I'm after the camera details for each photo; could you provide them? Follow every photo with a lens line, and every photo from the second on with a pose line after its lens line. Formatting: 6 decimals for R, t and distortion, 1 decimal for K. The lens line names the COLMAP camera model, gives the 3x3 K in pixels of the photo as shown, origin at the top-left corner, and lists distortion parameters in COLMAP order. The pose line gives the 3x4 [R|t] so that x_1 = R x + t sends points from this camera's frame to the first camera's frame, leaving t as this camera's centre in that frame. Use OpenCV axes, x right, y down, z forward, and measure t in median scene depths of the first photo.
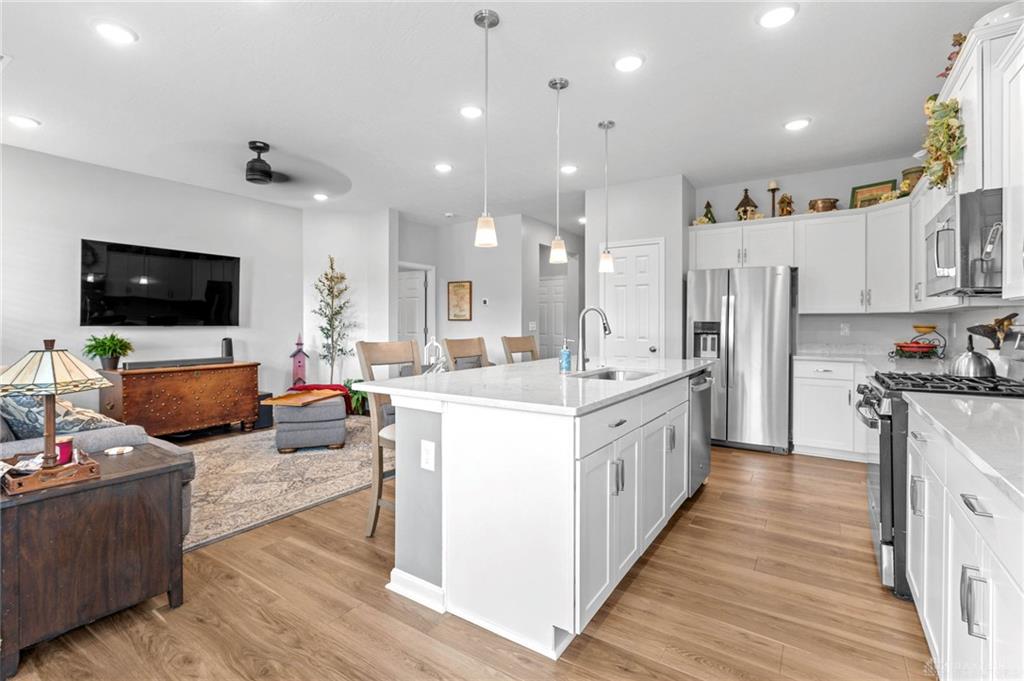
lens RADIAL K [[470.2, 0, 512.2], [0, 470.2, 326.4], [0, 0, 1]] dist [0.000027, -0.000011]
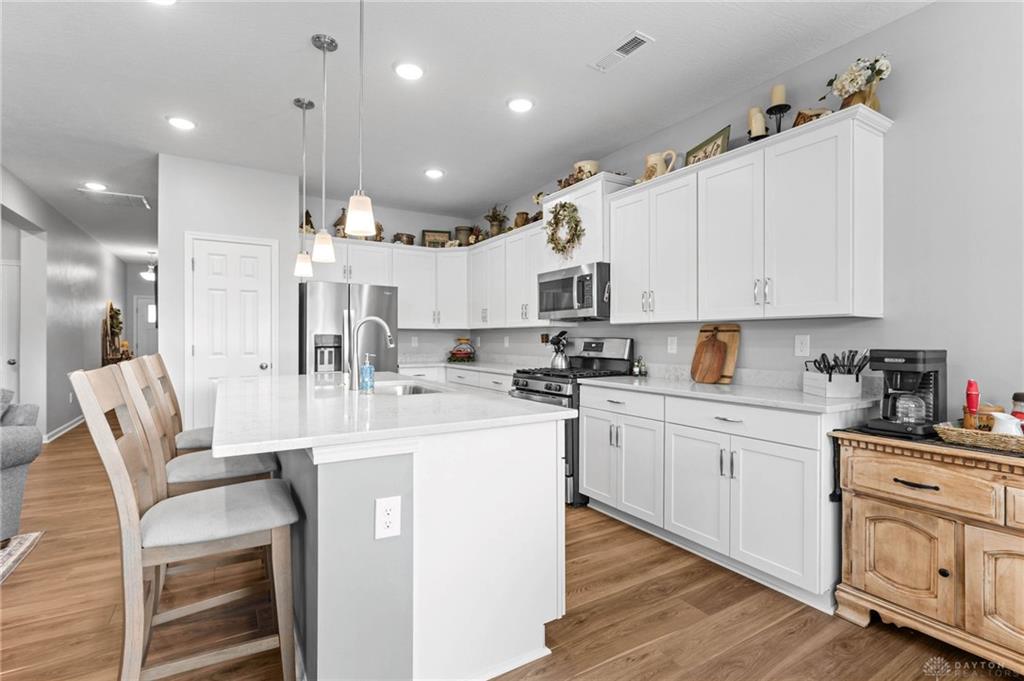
lens RADIAL K [[476.8, 0, 512.0], [0, 476.8, 340.5], [0, 0, 1]] dist [-0.001654, -0.000090]
pose [[0.423748, -0.004955, 0.905767, -0.356637], [0.005737, 0.999980, 0.002787, 0.001633], [-0.905762, 0.004015, 0.423767, 0.244669]]
